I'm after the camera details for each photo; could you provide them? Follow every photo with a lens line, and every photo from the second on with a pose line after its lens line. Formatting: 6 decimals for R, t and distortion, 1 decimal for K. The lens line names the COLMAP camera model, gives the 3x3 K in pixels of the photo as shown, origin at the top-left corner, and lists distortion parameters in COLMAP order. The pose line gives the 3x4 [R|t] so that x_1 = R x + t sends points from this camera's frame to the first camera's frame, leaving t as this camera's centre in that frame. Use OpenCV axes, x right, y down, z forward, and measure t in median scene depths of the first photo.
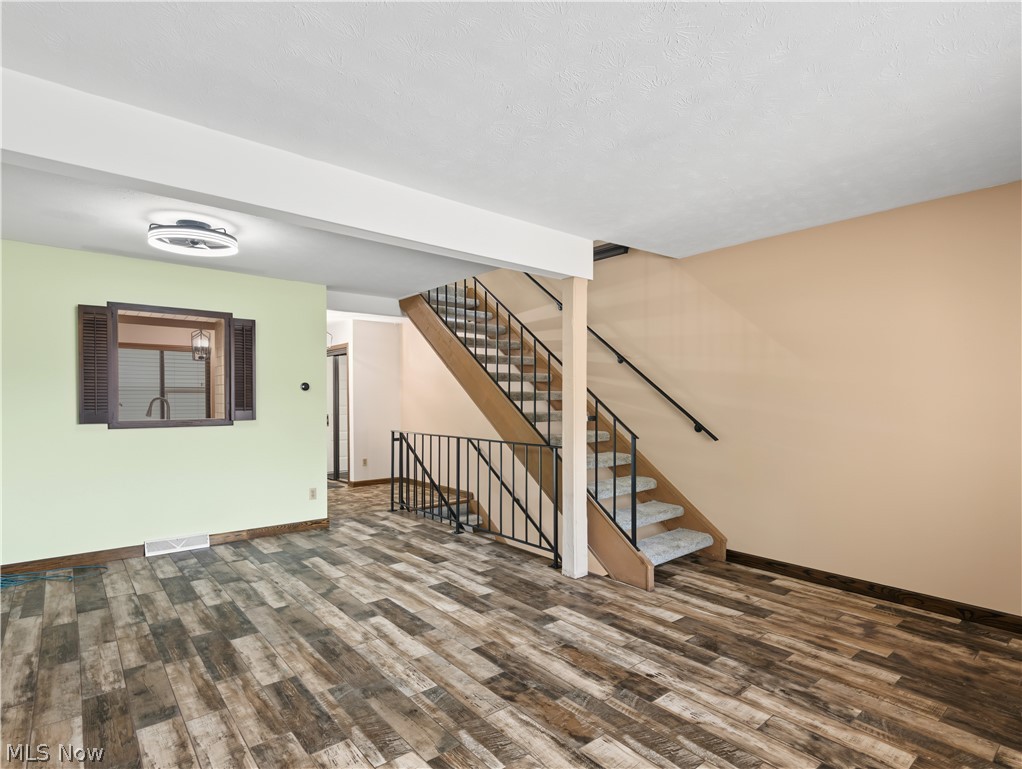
lens RADIAL K [[534.7, 0, 531.5], [0, 534.7, 398.8], [0, 0, 1]] dist [-0.002638, -0.000906]
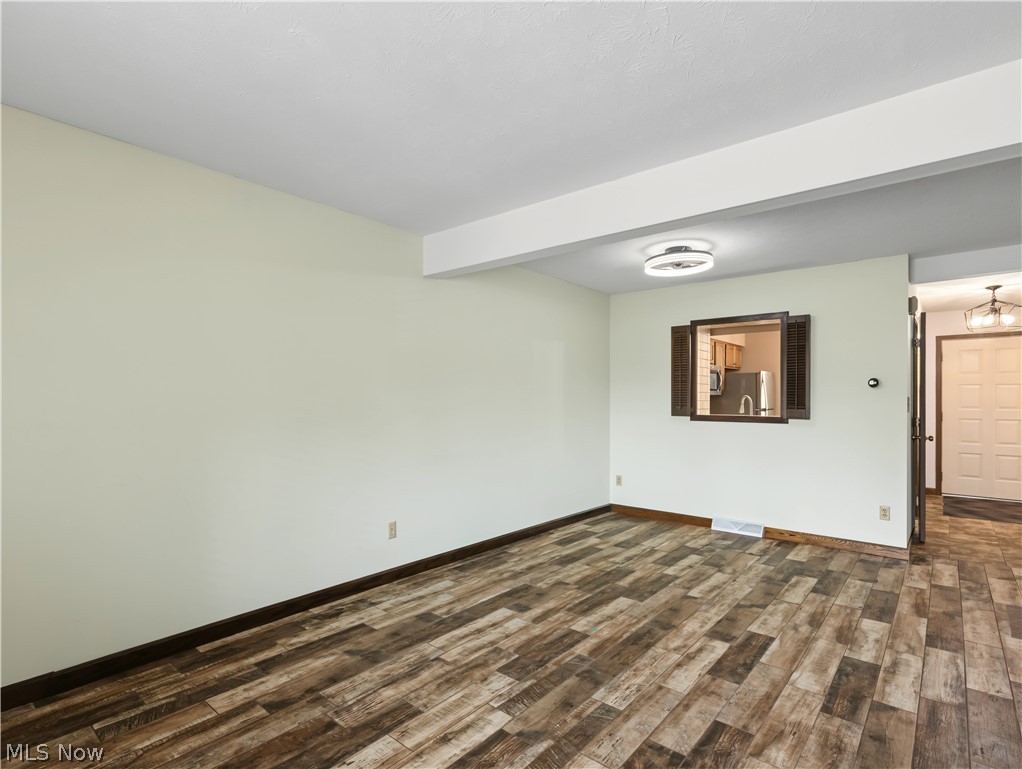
lens RADIAL K [[534.7, 0, 508.9], [0, 534.7, 395.0], [0, 0, 1]] dist [-0.002638, -0.000906]
pose [[0.148422, 0.001012, -0.988924, 0.491986], [-0.007070, 0.999975, -0.000038, 0.000004], [0.988899, 0.006998, 0.148426, 0.473948]]
